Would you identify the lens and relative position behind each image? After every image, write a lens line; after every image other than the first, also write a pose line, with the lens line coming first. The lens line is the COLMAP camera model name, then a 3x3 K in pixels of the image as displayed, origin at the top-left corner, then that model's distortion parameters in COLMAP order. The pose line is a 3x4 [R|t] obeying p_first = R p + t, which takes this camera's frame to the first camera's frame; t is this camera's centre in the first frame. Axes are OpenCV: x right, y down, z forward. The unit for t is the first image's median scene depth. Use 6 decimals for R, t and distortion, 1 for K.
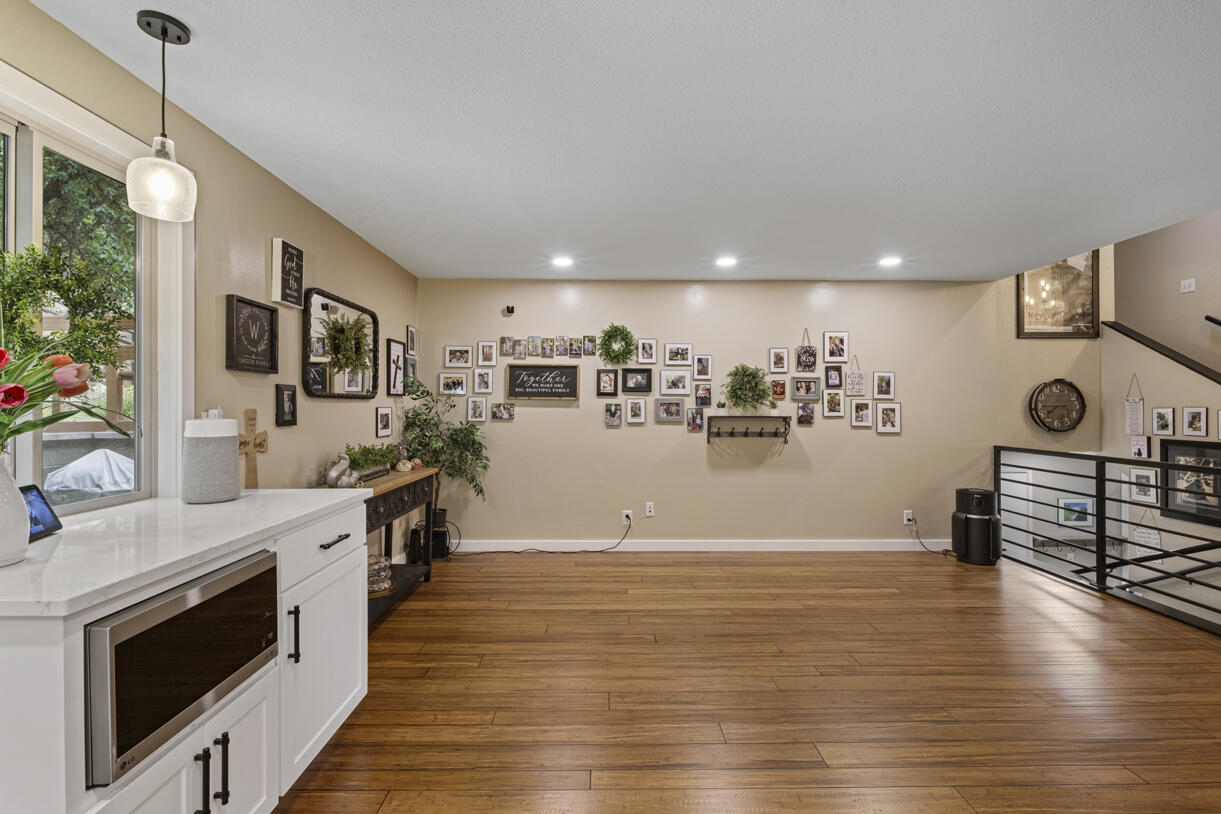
lens RADIAL K [[541.2, 0, 609.6], [0, 541.2, 404.5], [0, 0, 1]] dist [0.001435, 0.000056]
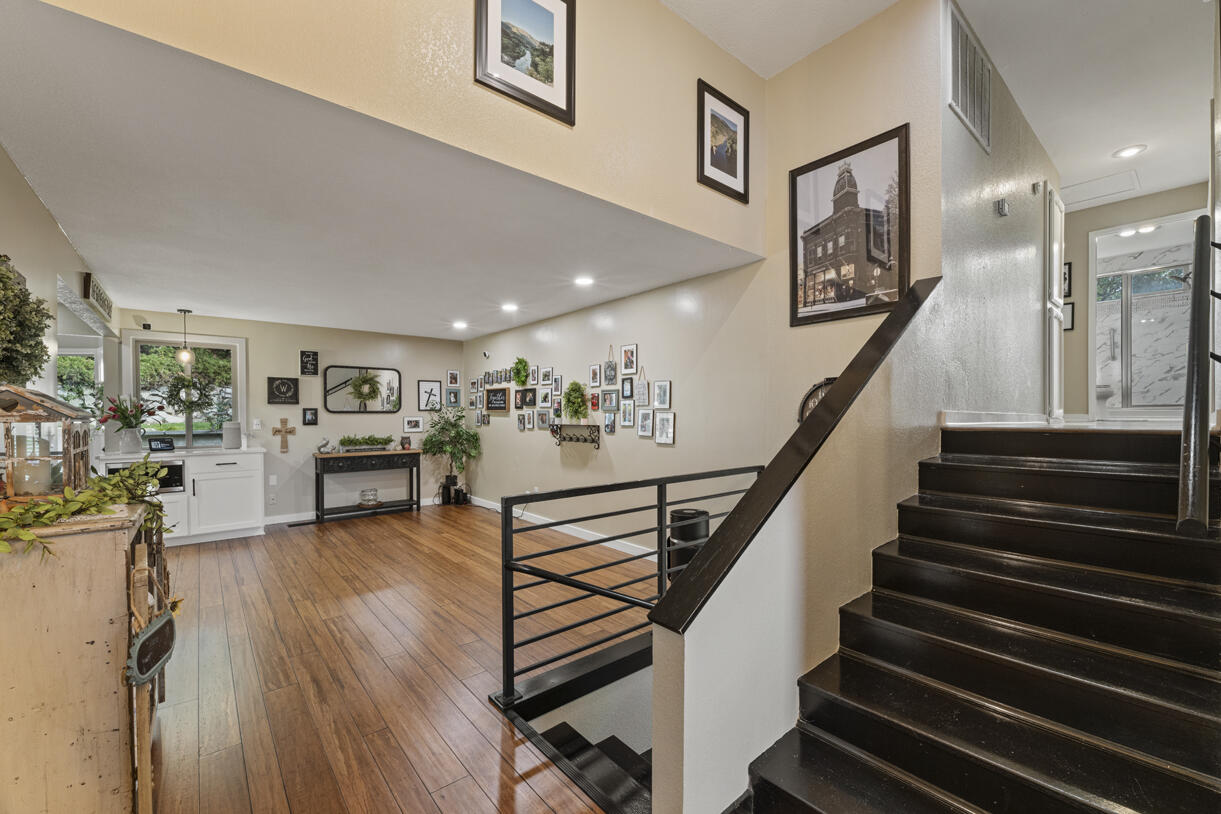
lens RADIAL K [[492.8, 0, 610.1], [0, 492.8, 418.9], [0, 0, 1]] dist [-0.001013, -0.001554]
pose [[0.632003, 0.005403, -0.774947, 1.144271], [0.007380, 0.999888, 0.012989, -0.004177], [0.774931, -0.013928, 0.631893, 0.369164]]
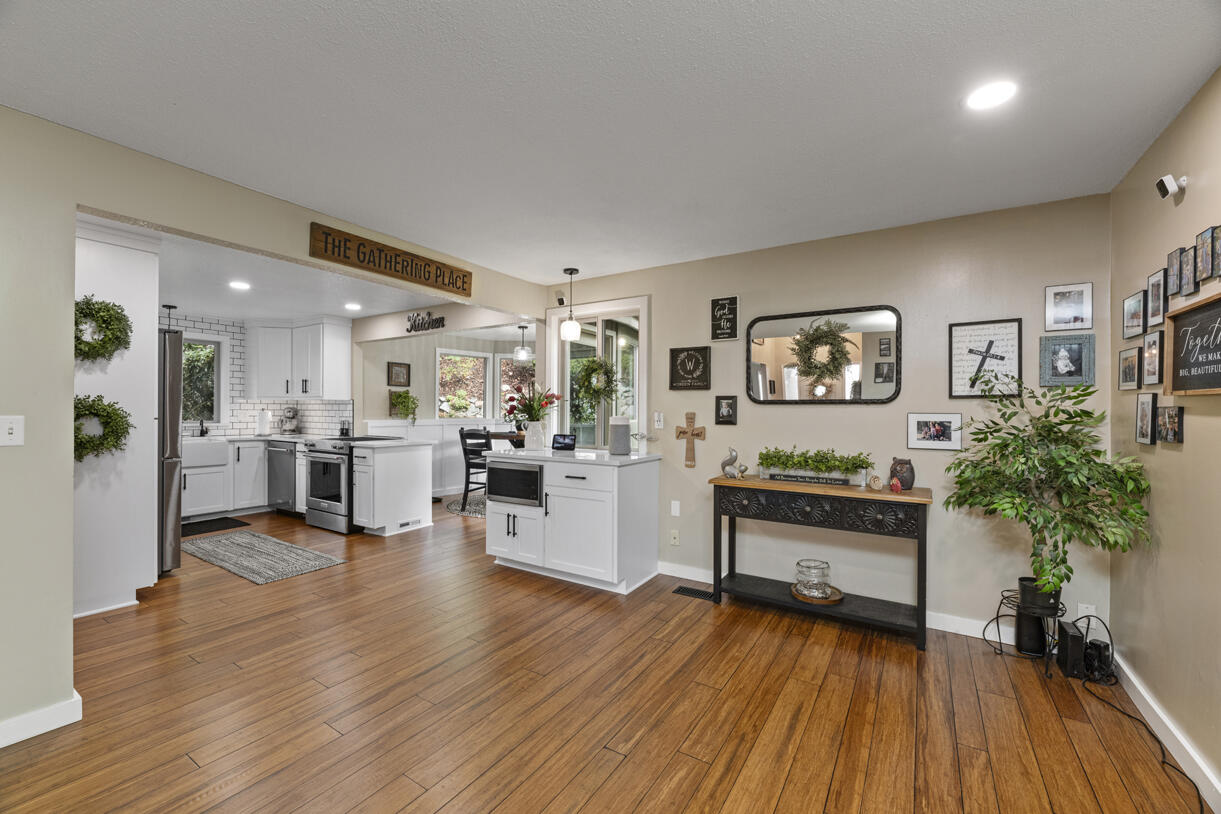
lens RADIAL K [[492.8, 0, 606.9], [0, 492.8, 408.0], [0, 0, 1]] dist [-0.001013, -0.001554]
pose [[-0.550069, -0.007240, -0.835088, 0.381266], [-0.001587, 0.999970, -0.007625, 0.003589], [0.835117, -0.002869, -0.550064, 0.834478]]
